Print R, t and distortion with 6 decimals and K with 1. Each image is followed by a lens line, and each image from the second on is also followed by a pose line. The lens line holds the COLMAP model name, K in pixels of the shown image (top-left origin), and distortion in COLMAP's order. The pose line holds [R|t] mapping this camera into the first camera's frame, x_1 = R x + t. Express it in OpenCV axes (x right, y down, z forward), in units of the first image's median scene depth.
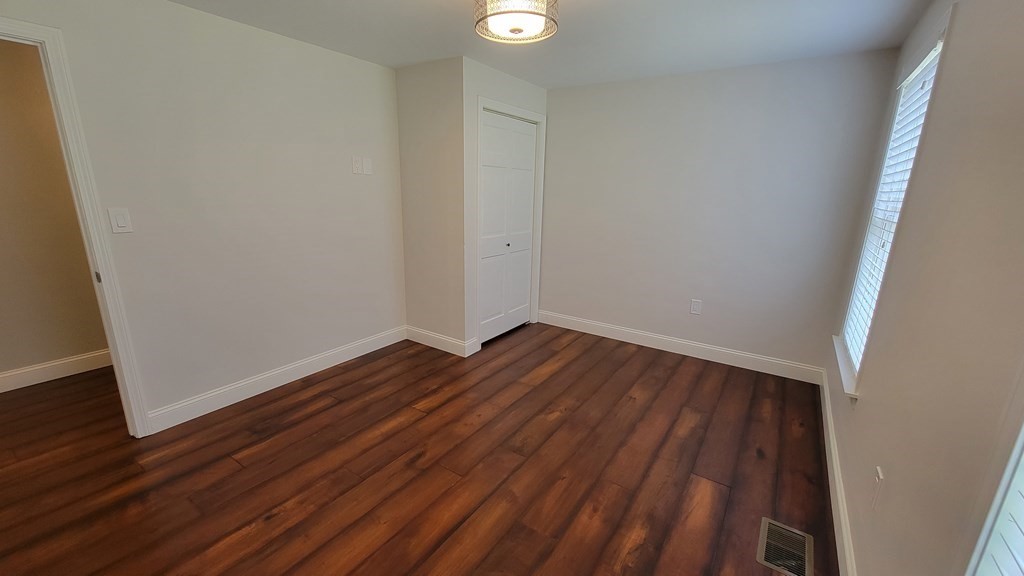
lens RADIAL K [[414.8, 0, 517.9], [0, 414.8, 288.8], [0, 0, 1]] dist [-0.002376, -0.000570]
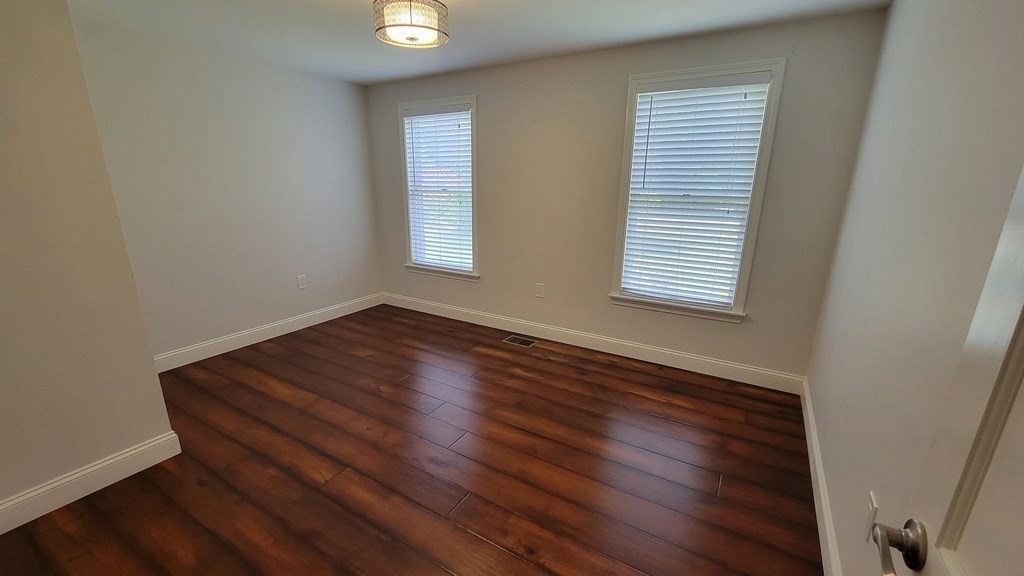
lens RADIAL K [[414.8, 0, 509.3], [0, 414.8, 296.6], [0, 0, 1]] dist [-0.002376, -0.000570]
pose [[-0.039322, -0.291177, 0.955861, -0.795624], [0.229383, 0.928423, 0.292256, -0.138892], [-0.972542, 0.230750, 0.030284, 0.548807]]
